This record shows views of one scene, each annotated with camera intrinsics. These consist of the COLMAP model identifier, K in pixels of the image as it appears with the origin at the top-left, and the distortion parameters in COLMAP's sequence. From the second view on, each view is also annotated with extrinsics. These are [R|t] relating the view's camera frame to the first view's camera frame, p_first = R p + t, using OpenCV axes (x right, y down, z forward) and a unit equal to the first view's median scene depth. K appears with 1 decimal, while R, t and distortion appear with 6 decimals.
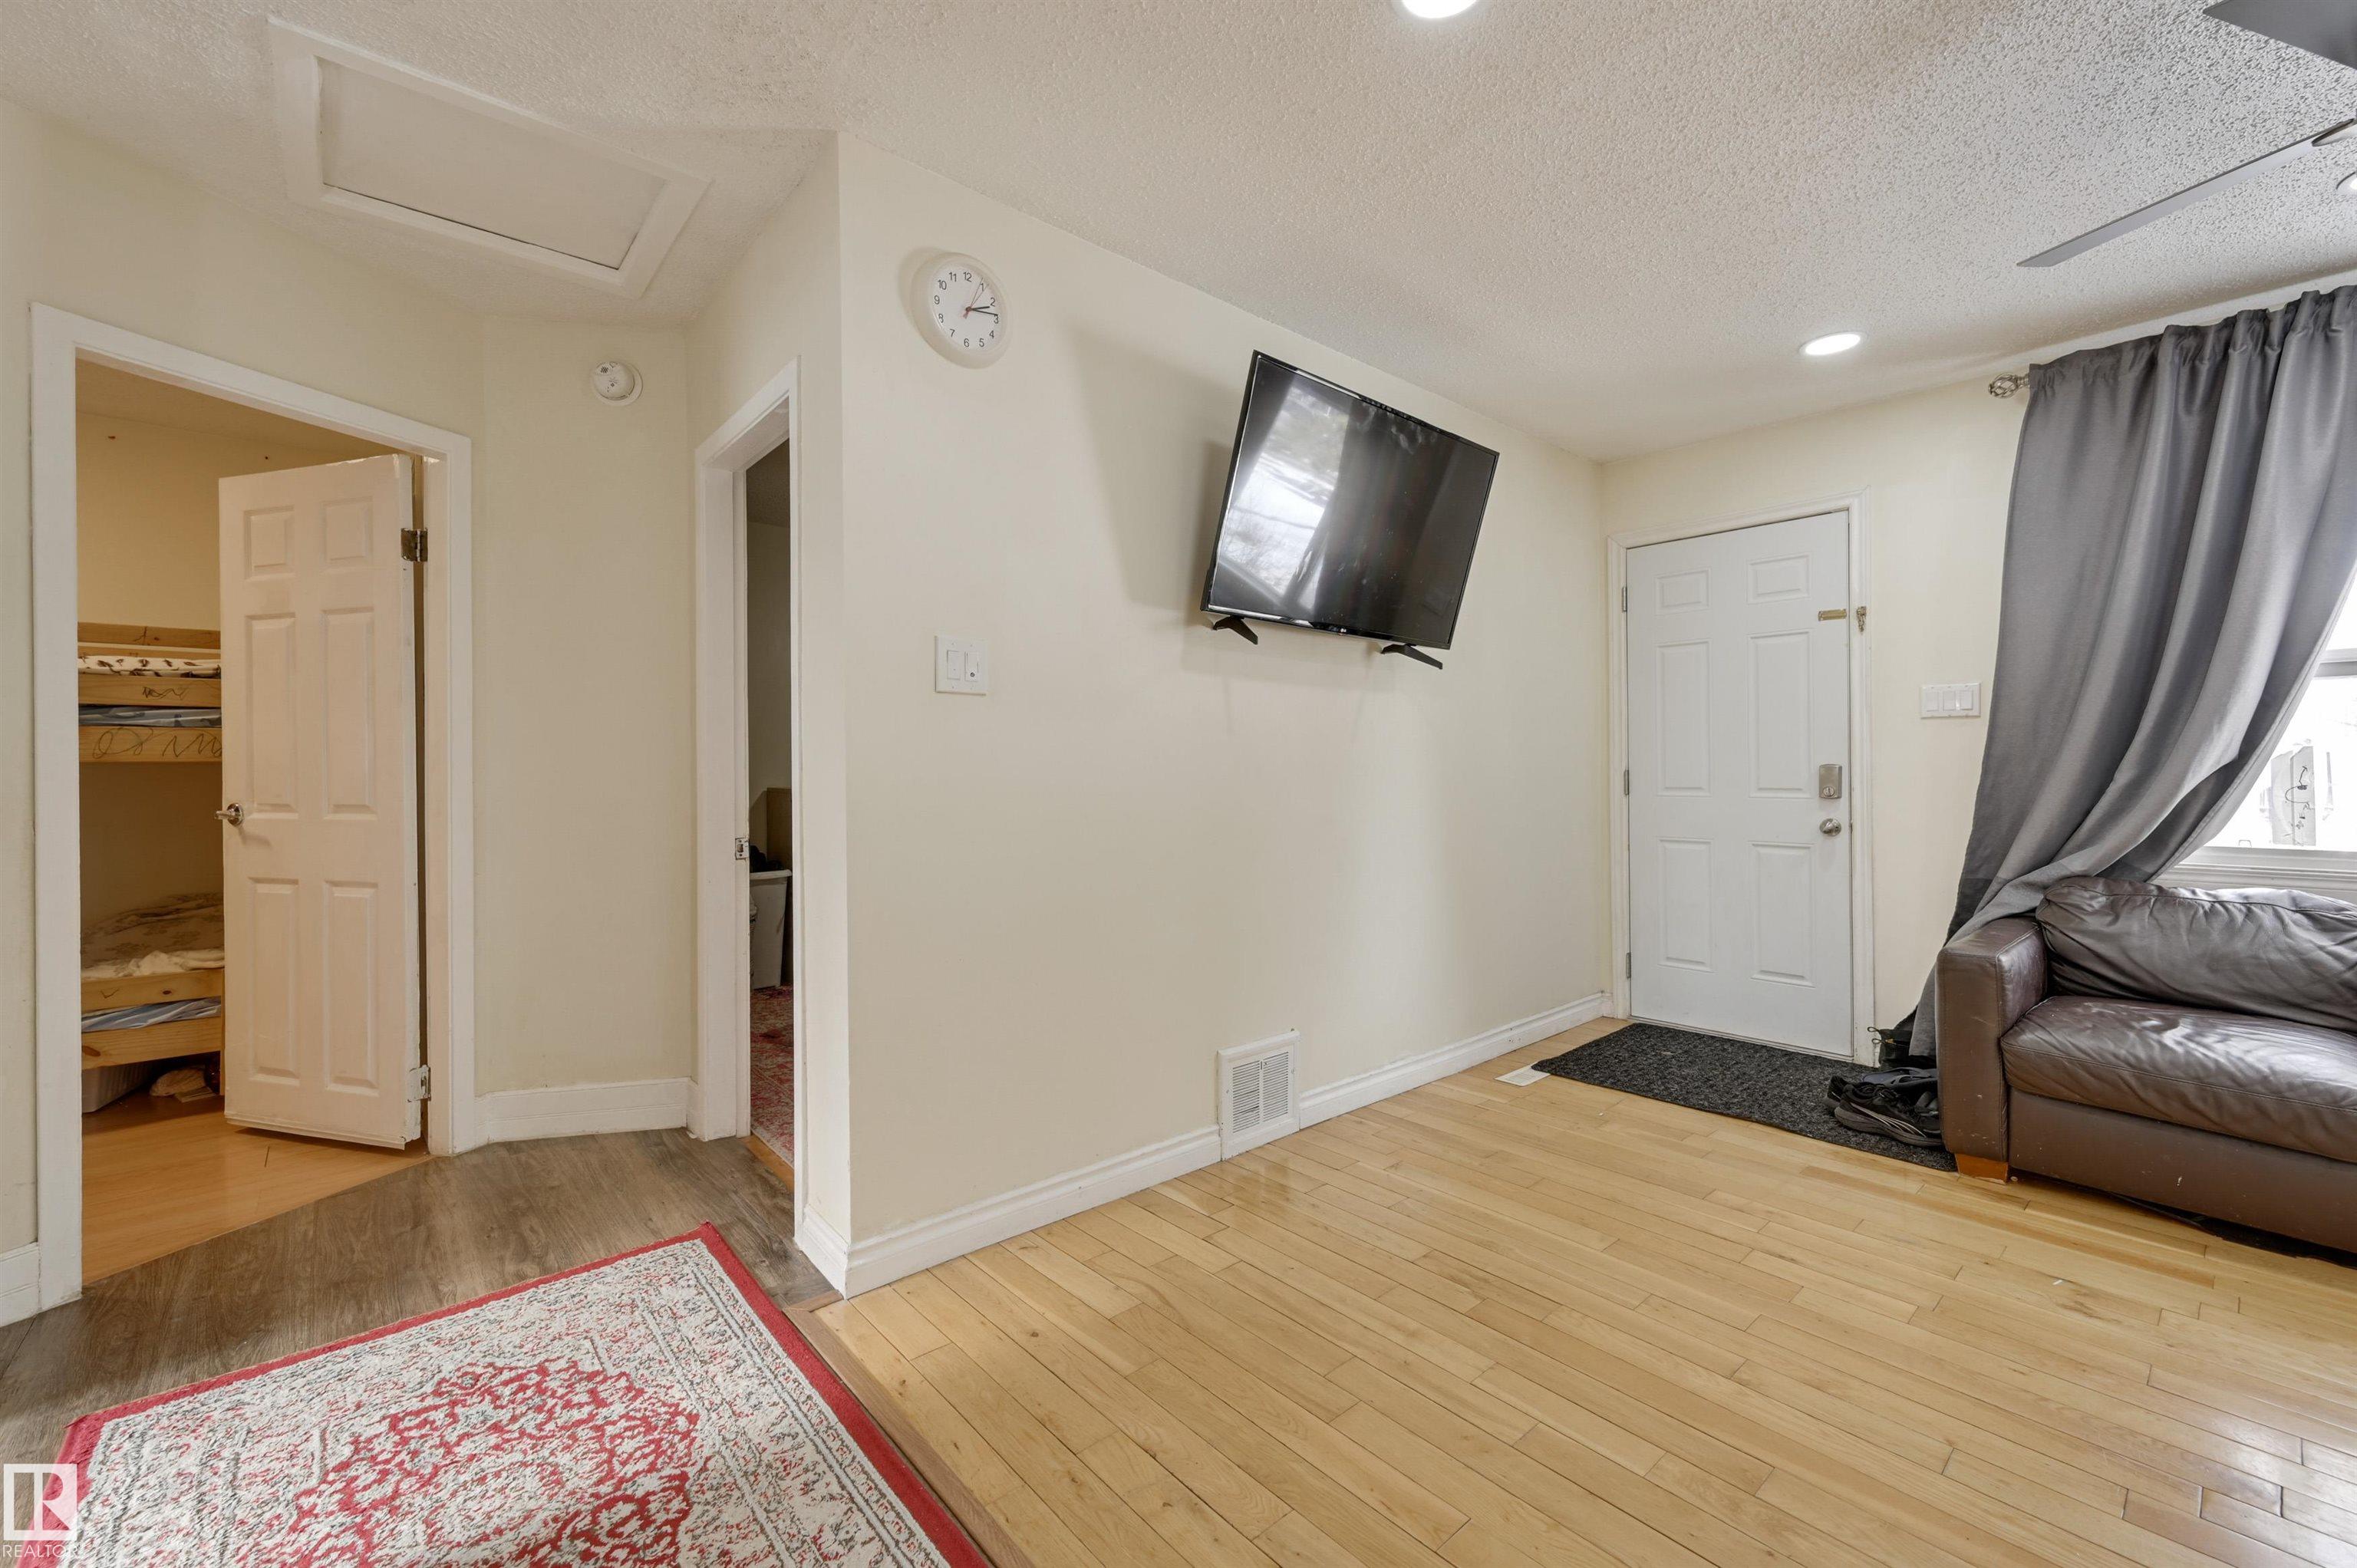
lens RADIAL K [[961.8, 0, 1176.1], [0, 961.8, 764.9], [0, 0, 1]] dist [0.001657, 0.000499]
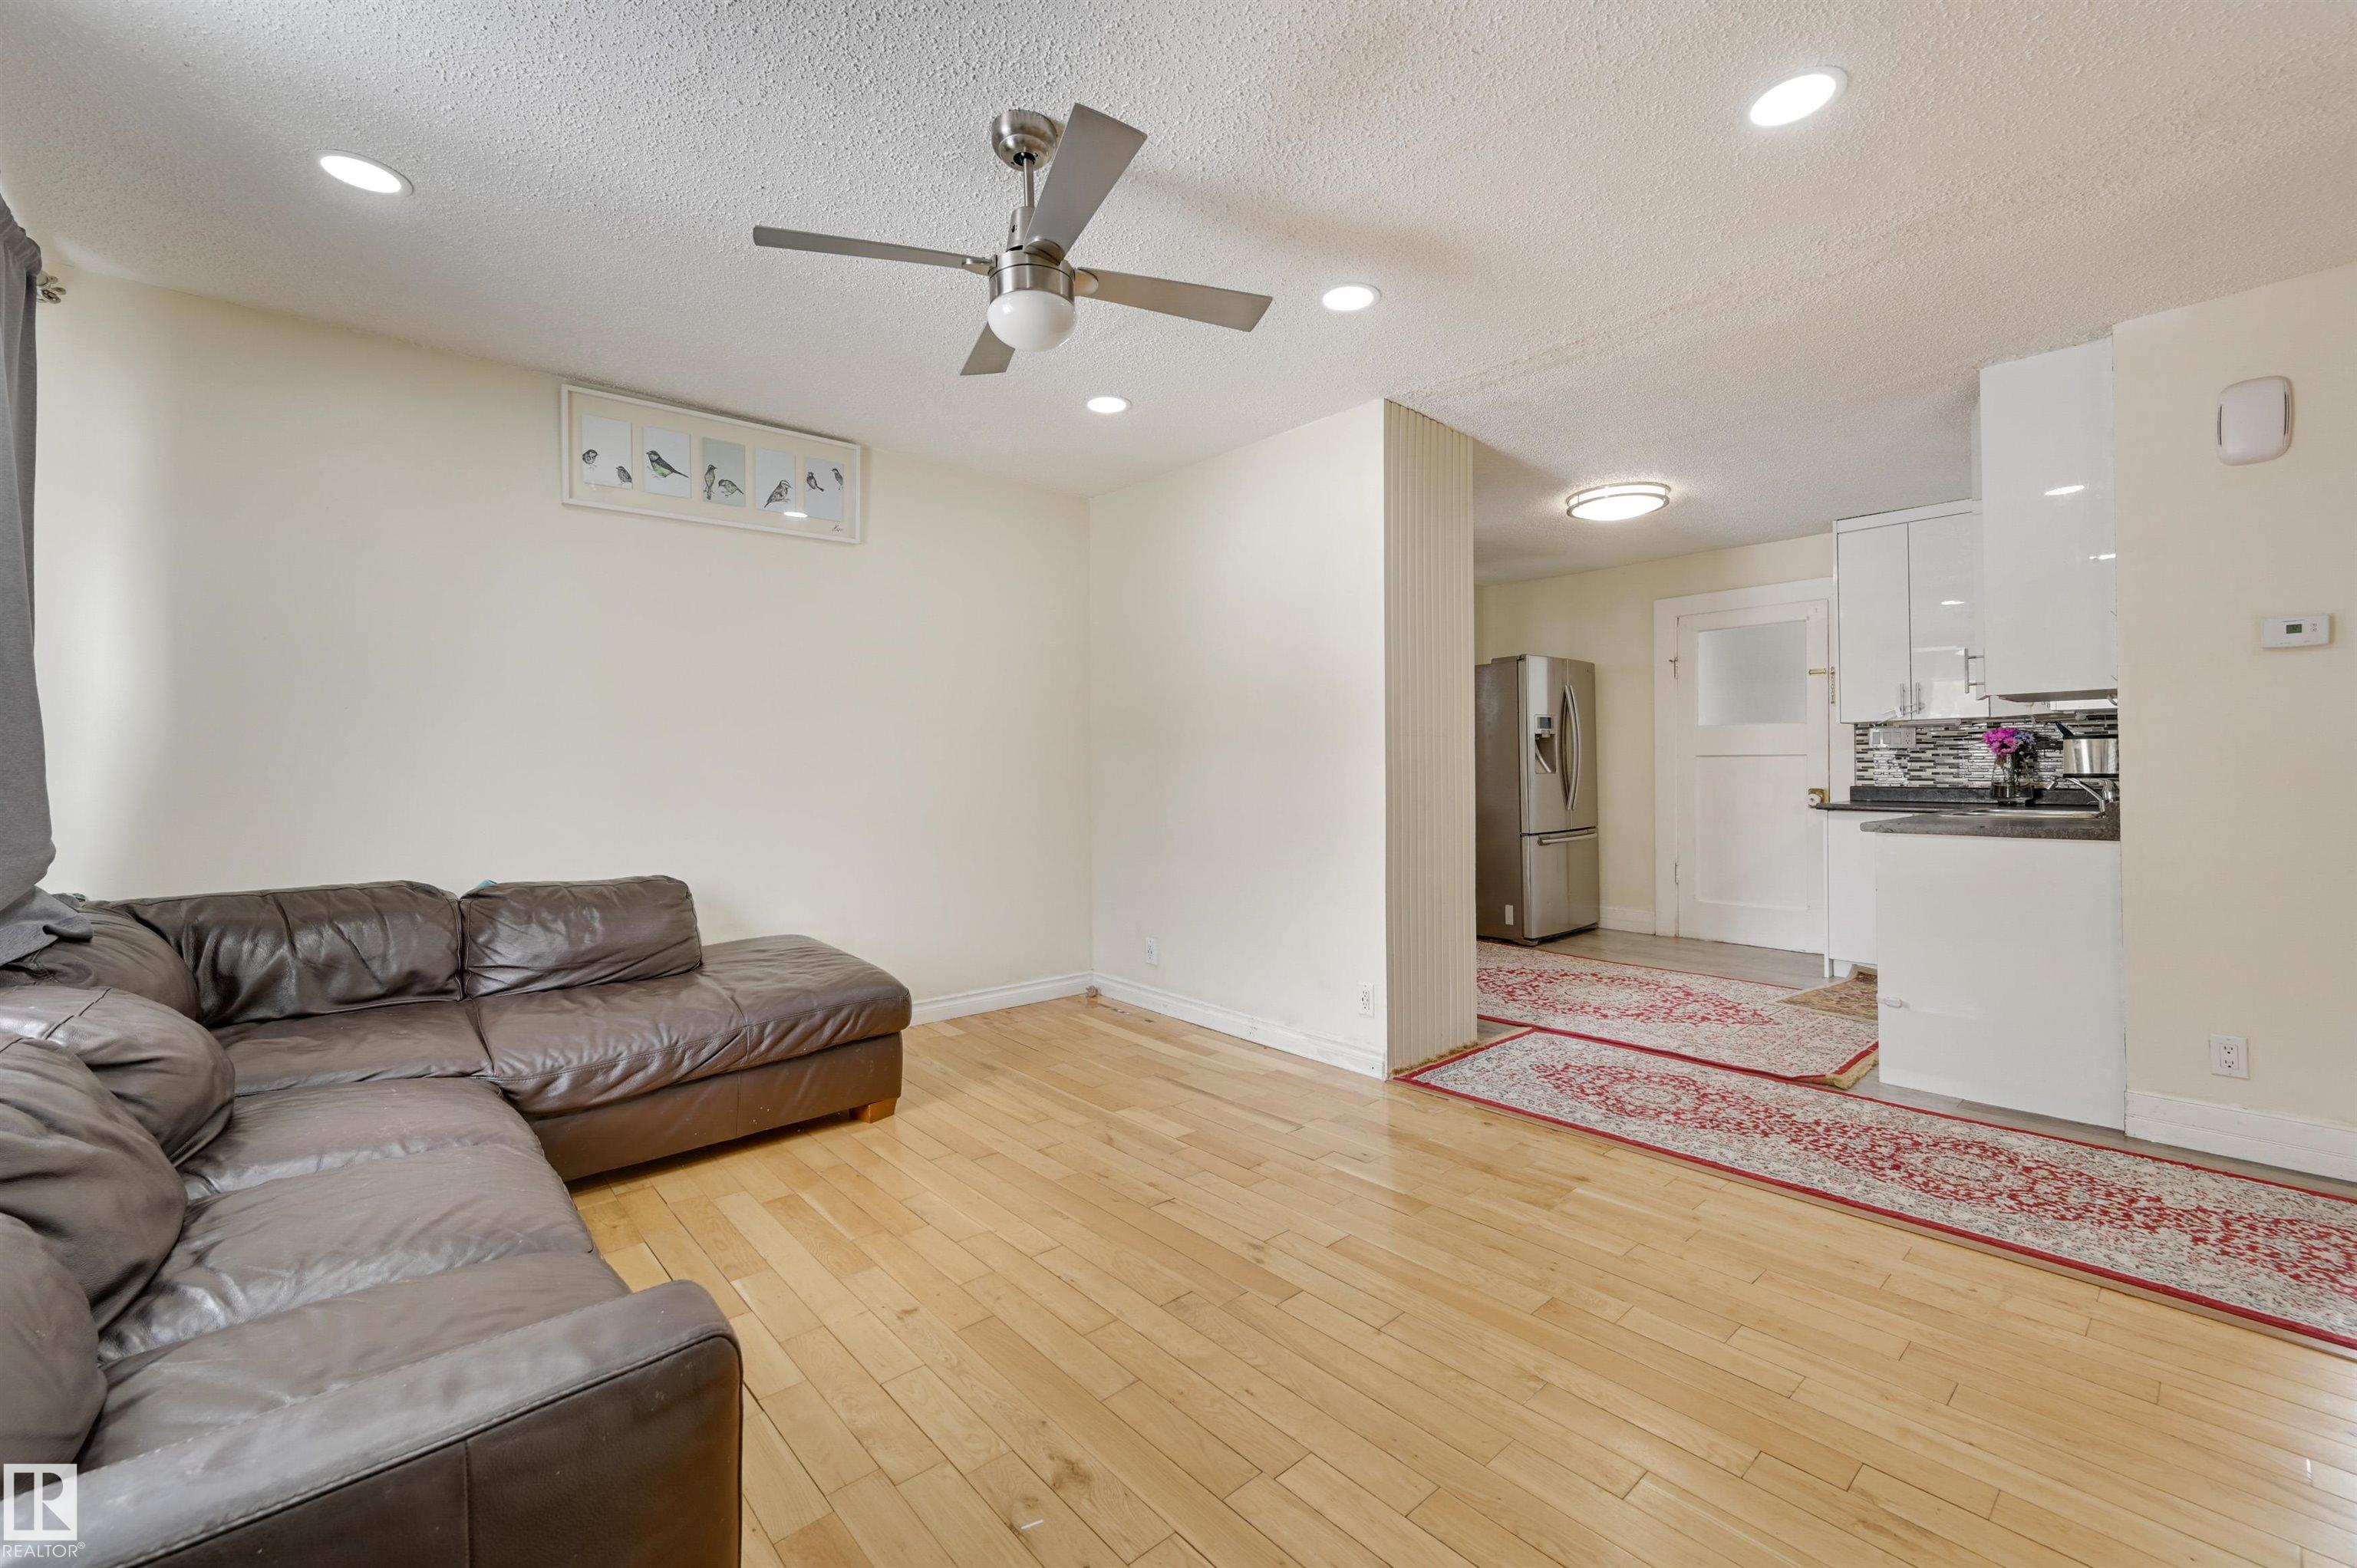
lens RADIAL K [[959.2, 0, 1163.5], [0, 959.2, 765.1], [0, 0, 1]] dist [0.000738, 0.000096]
pose [[-0.999967, 0.007968, 0.001536, 0.597031], [0.007955, 0.999937, -0.007883, 0.001126], [-0.001598, -0.007871, -0.999968, 1.237384]]
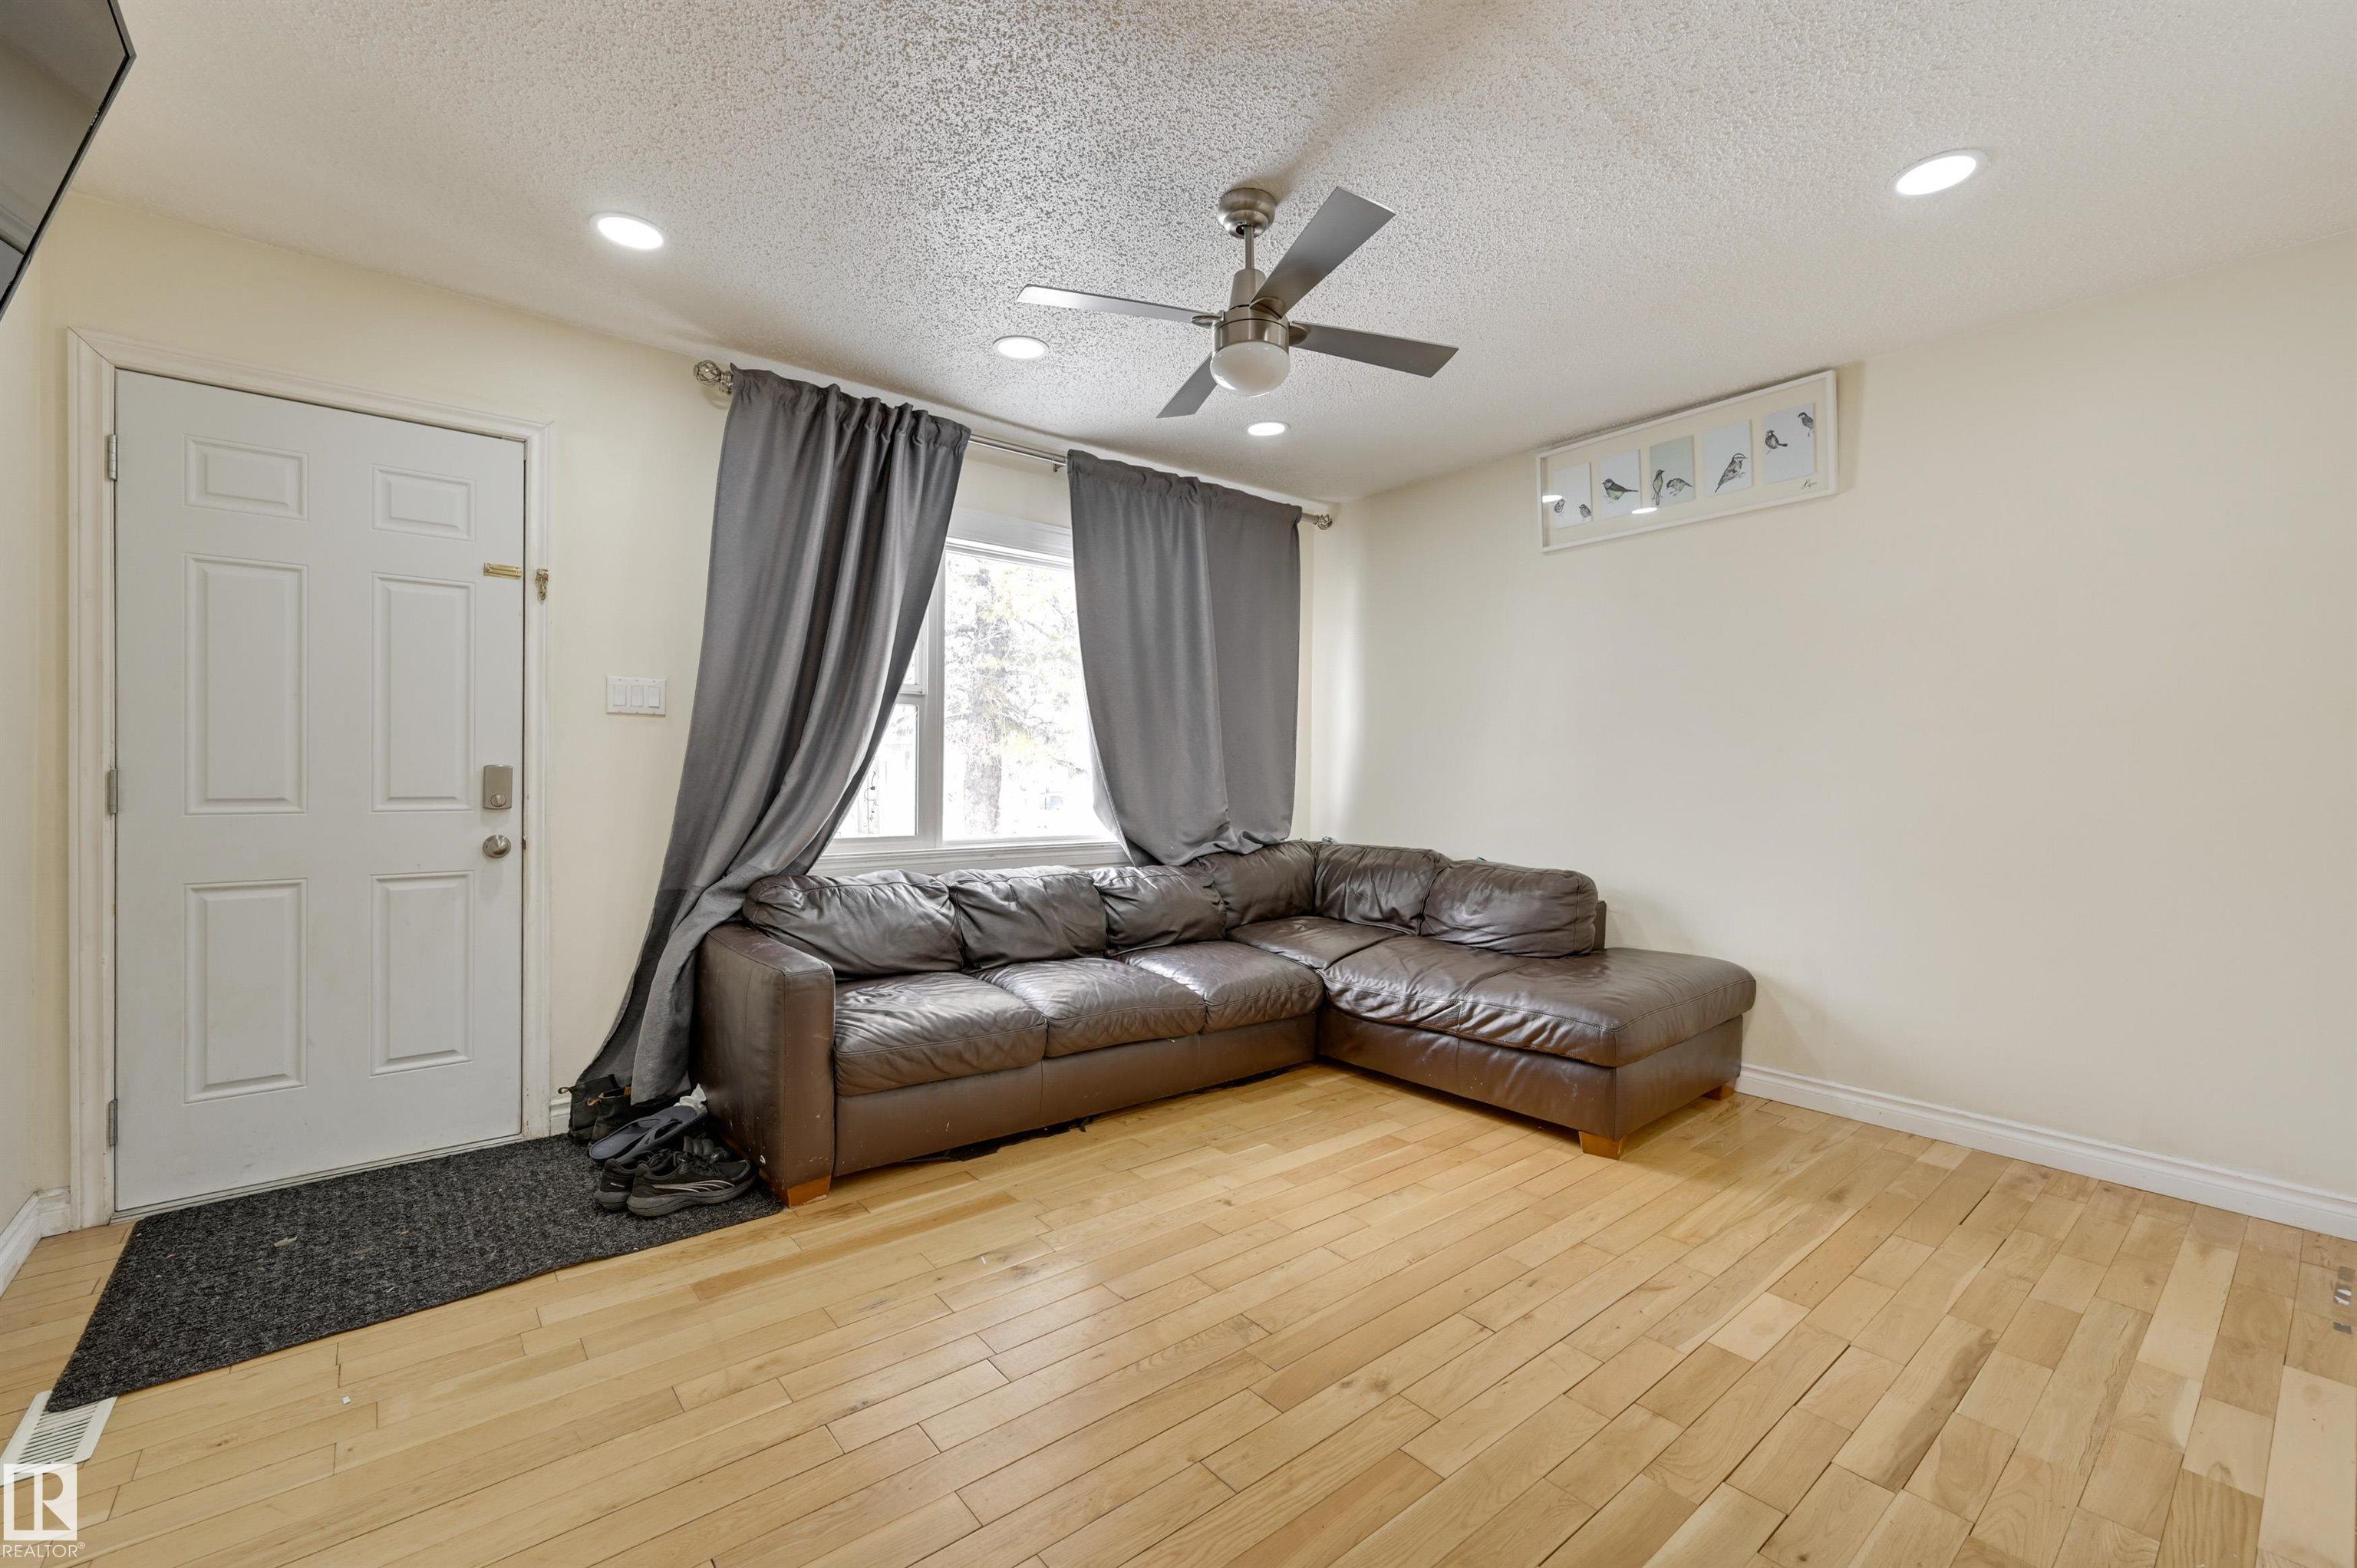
lens RADIAL K [[974.2, 0, 1180.9], [0, 974.2, 775.7], [0, 0, 1]] dist [0.000385, -0.000037]
pose [[0.024065, -0.000268, 0.999710, -0.111049], [-0.014008, 0.999902, 0.000605, 0.000016], [-0.999612, -0.014018, 0.024059, 0.559132]]
